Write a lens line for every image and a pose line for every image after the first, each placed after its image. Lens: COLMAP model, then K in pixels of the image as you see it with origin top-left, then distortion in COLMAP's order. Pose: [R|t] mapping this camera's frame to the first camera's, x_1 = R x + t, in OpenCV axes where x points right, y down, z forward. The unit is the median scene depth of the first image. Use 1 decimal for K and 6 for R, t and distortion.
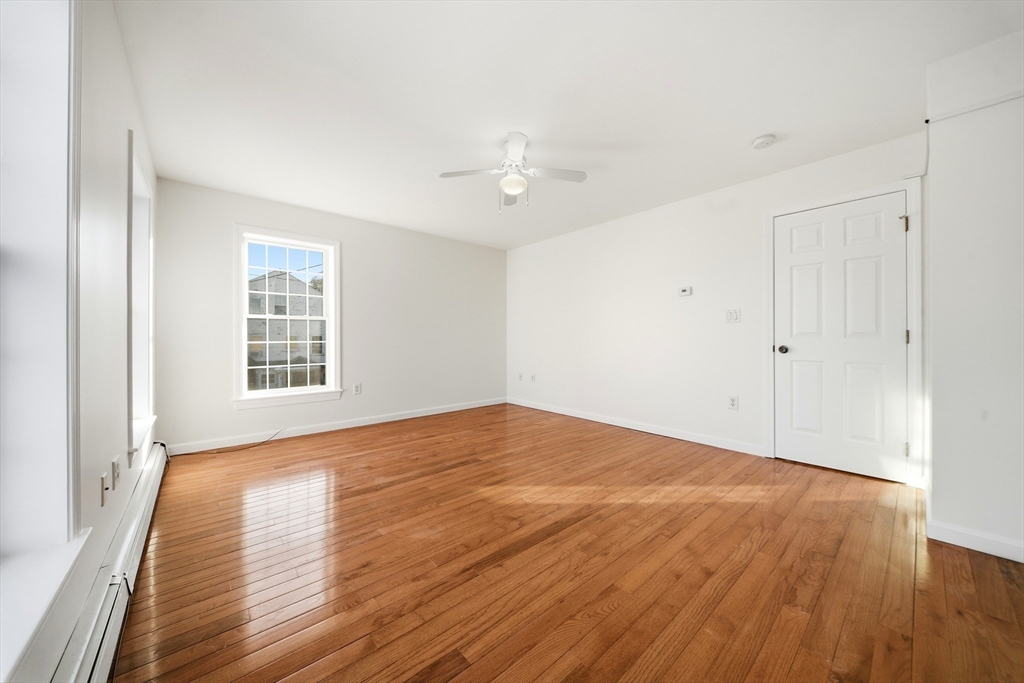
lens RADIAL K [[357.9, 0, 504.6], [0, 357.9, 336.4], [0, 0, 1]] dist [0.009608, -0.007029]
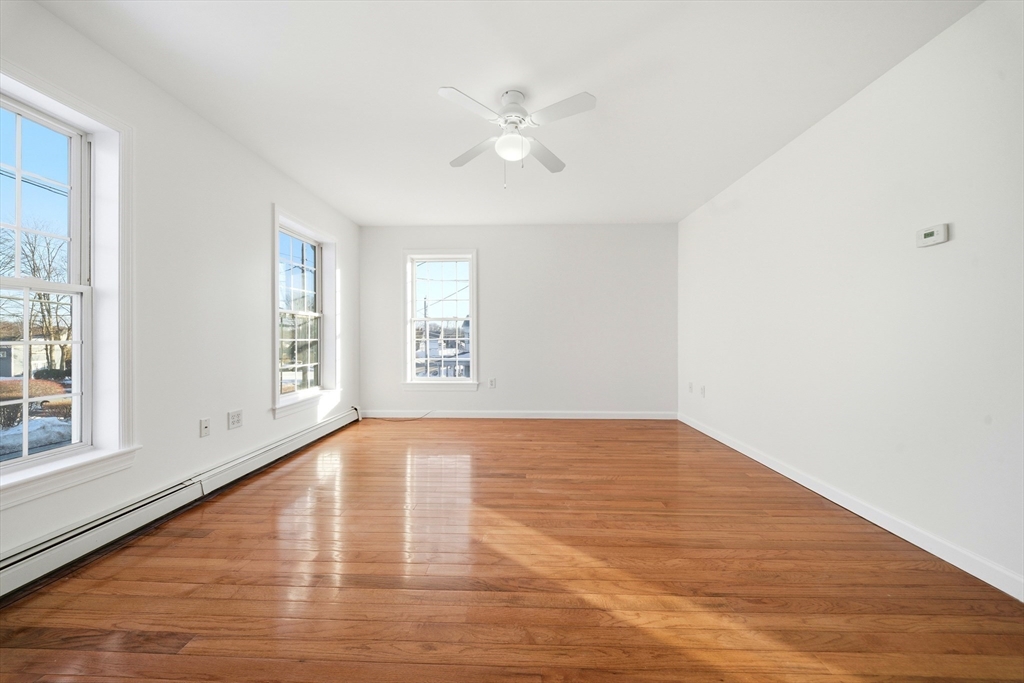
lens RADIAL K [[357.9, 0, 504.6], [0, 357.9, 336.4], [0, 0, 1]] dist [0.009608, -0.007029]
pose [[0.736447, 0.000371, -0.676495, 0.463340], [0.003776, 0.999982, 0.004659, 0.001167], [0.676485, -0.005986, 0.736432, 0.319049]]
